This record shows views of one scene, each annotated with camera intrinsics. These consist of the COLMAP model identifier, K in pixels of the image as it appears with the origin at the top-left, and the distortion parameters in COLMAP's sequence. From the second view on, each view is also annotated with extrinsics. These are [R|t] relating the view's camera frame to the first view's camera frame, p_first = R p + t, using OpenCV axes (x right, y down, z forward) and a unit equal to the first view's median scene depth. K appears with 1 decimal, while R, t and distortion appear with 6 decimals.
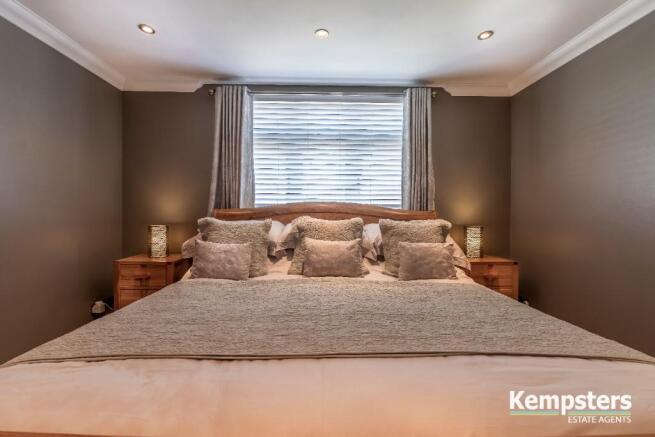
lens RADIAL K [[306.0, 0, 327.5], [0, 306.0, 218.5], [0, 0, 1]] dist [0.002331, 0.000783]
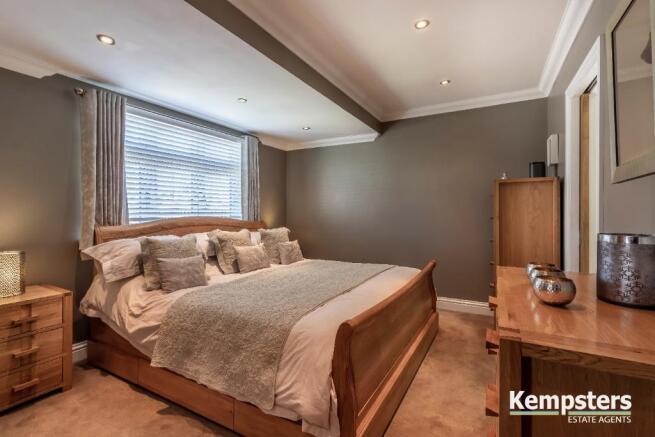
lens RADIAL K [[306.0, 0, 327.5], [0, 306.0, 218.5], [0, 0, 1]] dist [0.002331, 0.000783]
pose [[0.505971, -0.021655, 0.862279, -0.767423], [0.026569, 0.999602, 0.009514, -0.043775], [-0.862141, 0.018096, 0.506345, -0.027078]]
